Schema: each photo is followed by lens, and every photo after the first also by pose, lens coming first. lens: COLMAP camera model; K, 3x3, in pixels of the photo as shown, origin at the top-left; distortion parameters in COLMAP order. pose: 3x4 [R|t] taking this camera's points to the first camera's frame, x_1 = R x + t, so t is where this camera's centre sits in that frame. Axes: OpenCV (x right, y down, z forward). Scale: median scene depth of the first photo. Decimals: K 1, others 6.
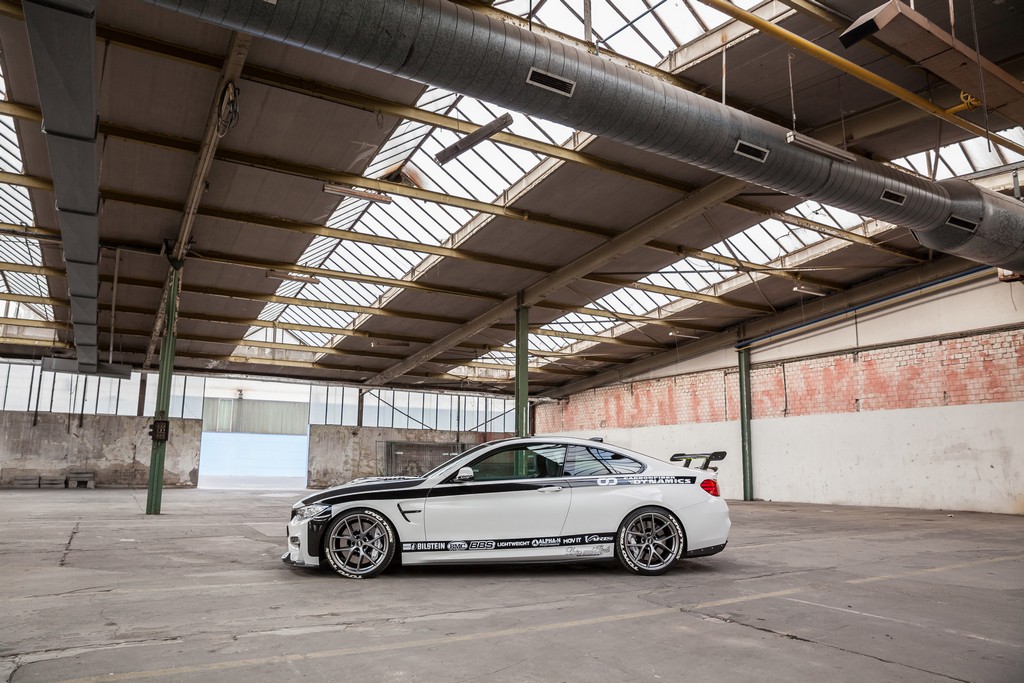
lens RADIAL K [[706.7, 0, 512.0], [0, 706.7, 341.5], [0, 0, 1]] dist [-0.102645, 0.090293]
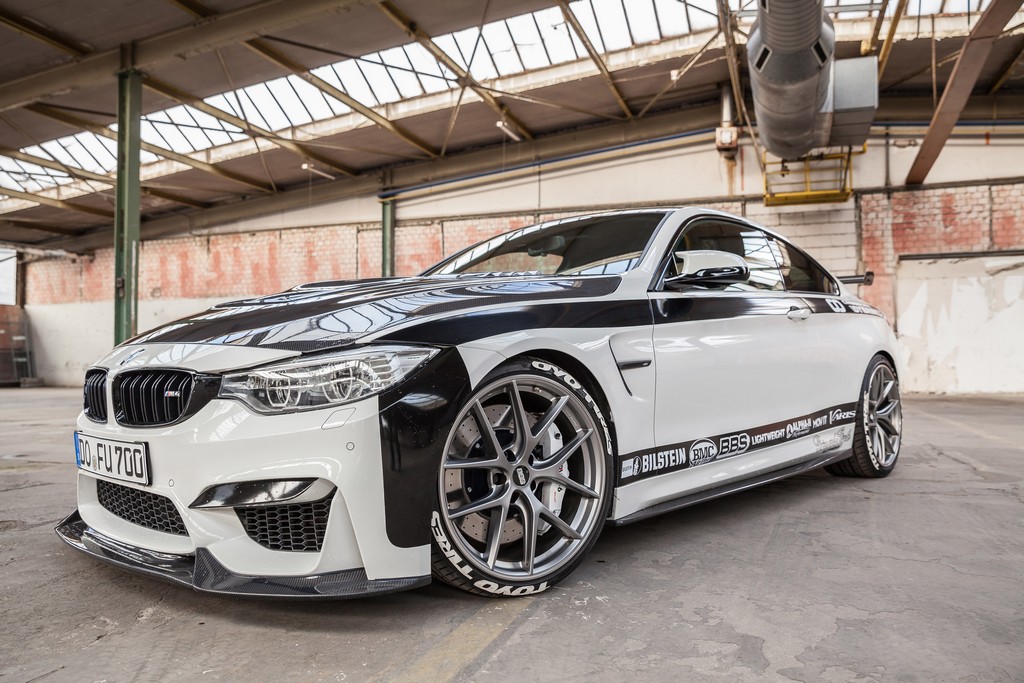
lens RADIAL K [[786.3, 0, 507.1], [0, 786.3, 340.5], [0, 0, 1]] dist [-0.088824, 0.103156]
pose [[0.766103, 0.010099, 0.642638, -0.147687], [-0.101381, 0.989258, 0.105312, 0.069817], [-0.634671, -0.145831, 0.758898, 0.265026]]
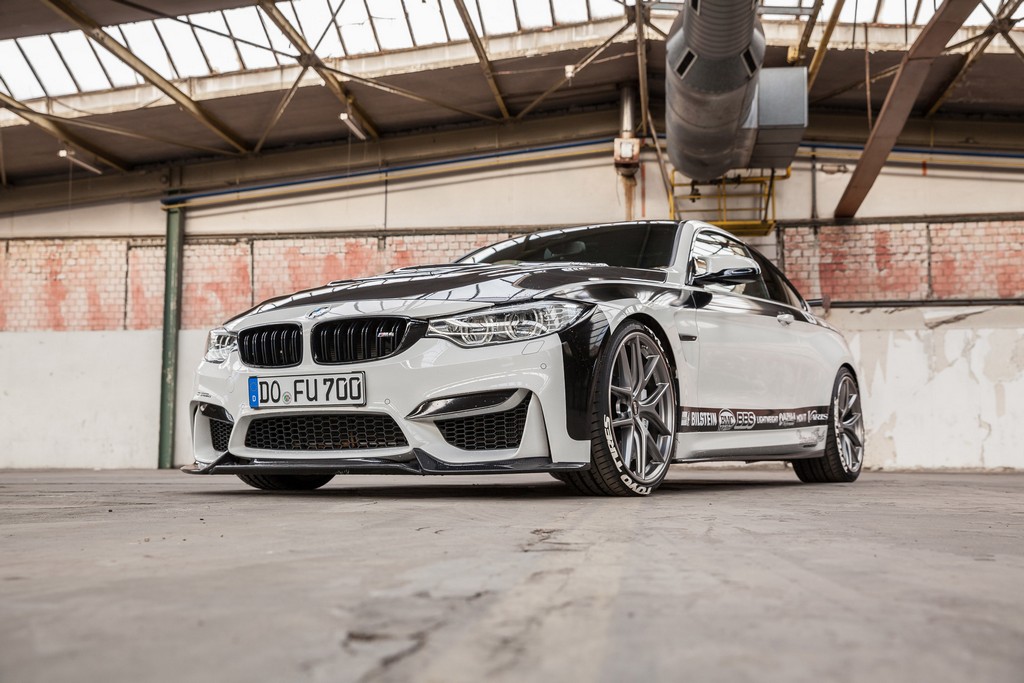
lens RADIAL K [[1135.5, 0, 507.1], [0, 1135.5, 342.6], [0, 0, 1]] dist [0.002243, 0.152938]
pose [[0.616196, 0.075855, 0.783932, -0.257408], [-0.132180, 0.991194, 0.007988, 0.089251], [-0.776422, -0.108543, 0.620796, 0.231239]]
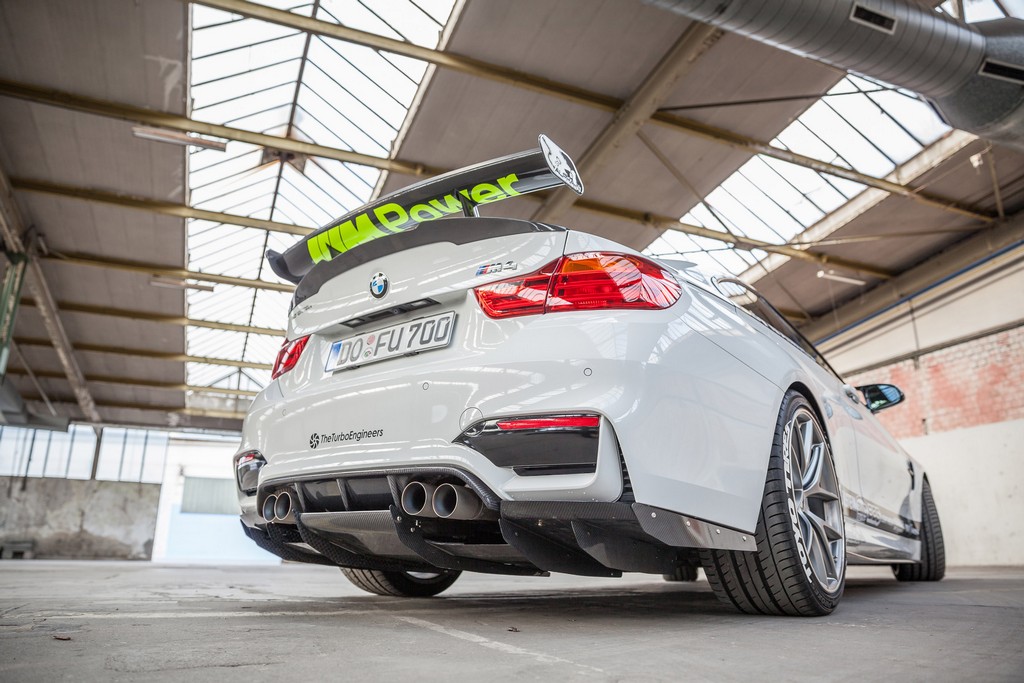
lens RADIAL K [[700.8, 0, 512.0], [0, 700.8, 341.5], [0, 0, 1]] dist [-0.047122, 0.005009]
pose [[0.992015, -0.047011, -0.117030, 0.147362], [0.031471, 0.990849, -0.131256, 0.082140], [0.122130, 0.126525, 0.984416, 0.204141]]
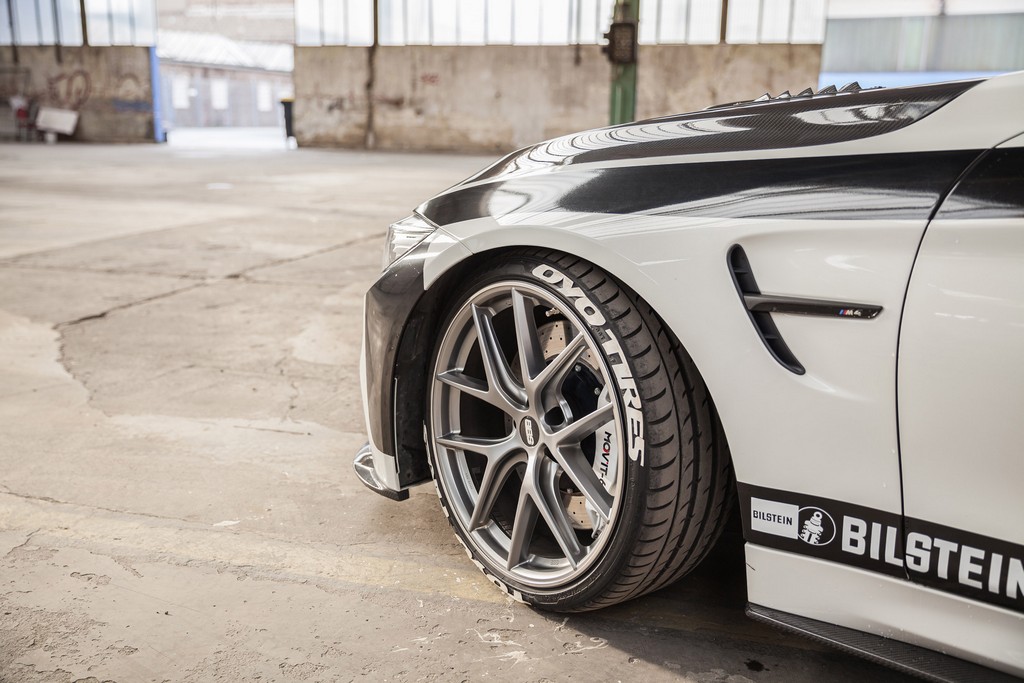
lens RADIAL K [[966.7, 0, 493.7], [0, 966.7, 343.3], [0, 0, 1]] dist [0.023325, 0.011405]
pose [[0.681761, 0.163279, -0.713121, -0.015431], [0.120195, 0.936529, 0.329342, 0.061858], [0.721633, -0.310246, 0.618864, 0.287997]]
